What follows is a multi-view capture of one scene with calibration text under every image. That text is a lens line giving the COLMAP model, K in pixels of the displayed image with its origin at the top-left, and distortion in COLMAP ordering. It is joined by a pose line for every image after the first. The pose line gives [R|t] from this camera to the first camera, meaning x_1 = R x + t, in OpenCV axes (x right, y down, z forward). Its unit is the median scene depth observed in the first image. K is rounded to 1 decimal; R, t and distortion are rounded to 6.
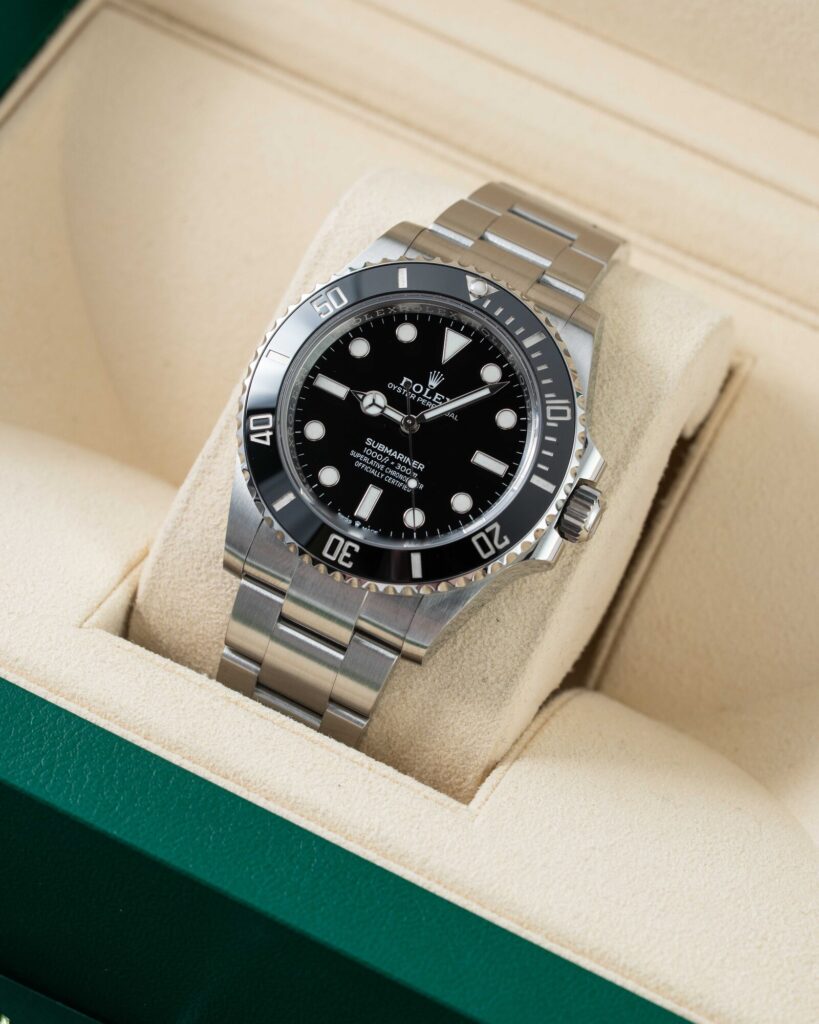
lens RADIAL K [[5010.9, 0, 410.4], [0, 5010.9, 514.6], [0, 0, 1]] dist [-0.688576, 0.000000]
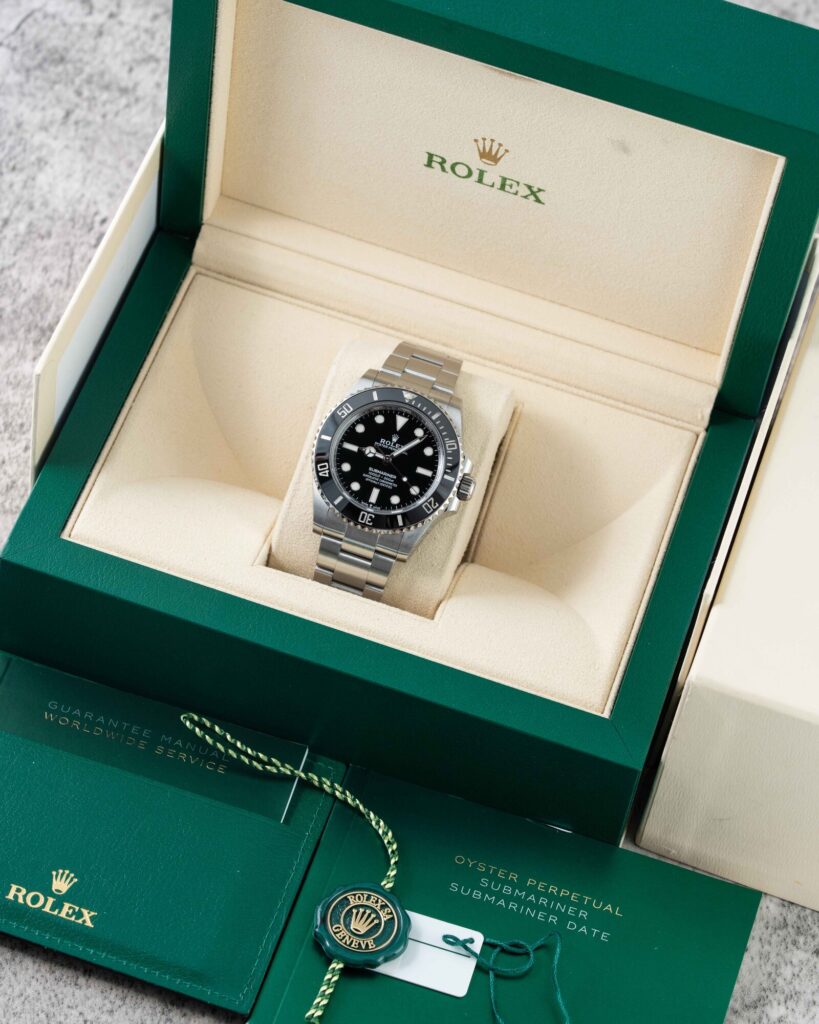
lens RADIAL K [[5010.9, 0, 409.4], [0, 5010.9, 510.8], [0, 0, 1]] dist [-0.688576, 0.000000]
pose [[0.986961, -0.129891, 0.095059, -0.210600], [0.126393, 0.991093, 0.041957, -0.089310], [-0.099662, -0.029395, 0.994587, -1.279242]]
